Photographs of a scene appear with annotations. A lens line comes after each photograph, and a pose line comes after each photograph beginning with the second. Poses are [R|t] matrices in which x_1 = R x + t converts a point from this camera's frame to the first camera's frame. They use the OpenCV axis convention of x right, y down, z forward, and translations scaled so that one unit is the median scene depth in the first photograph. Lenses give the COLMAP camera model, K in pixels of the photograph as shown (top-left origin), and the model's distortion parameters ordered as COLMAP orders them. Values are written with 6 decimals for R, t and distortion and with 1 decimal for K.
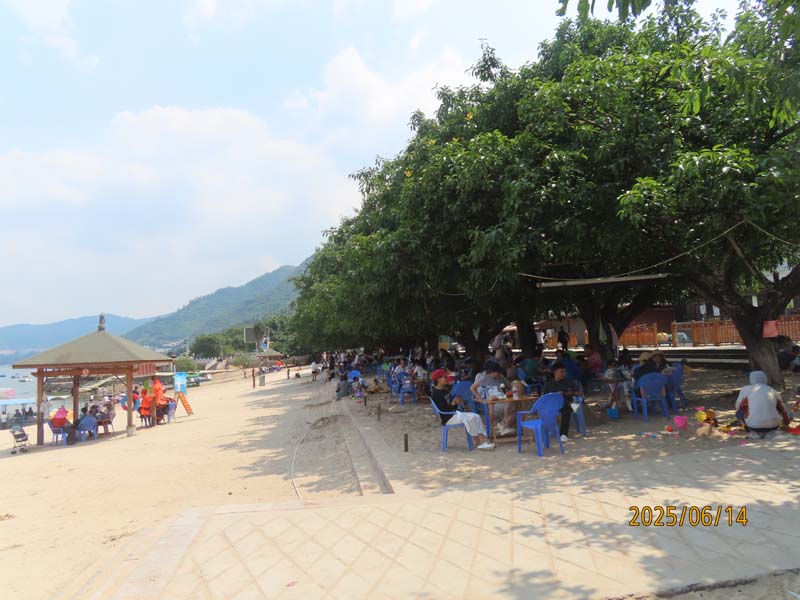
lens RADIAL K [[564.9, 0, 400.0], [0, 564.9, 300.0], [0, 0, 1]] dist [-0.013934, -0.002610]
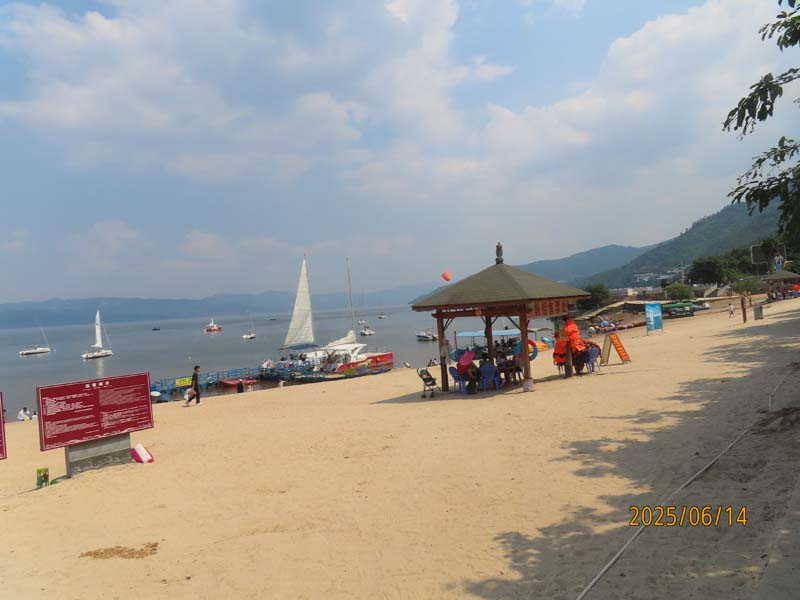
lens RADIAL K [[564.9, 0, 400.0], [0, 564.9, 300.0], [0, 0, 1]] dist [-0.013934, -0.002610]
pose [[0.666501, -0.015990, -0.745333, 0.005017], [0.111731, 0.990620, 0.078661, 0.022331], [0.737084, -0.135704, 0.662036, 0.284074]]
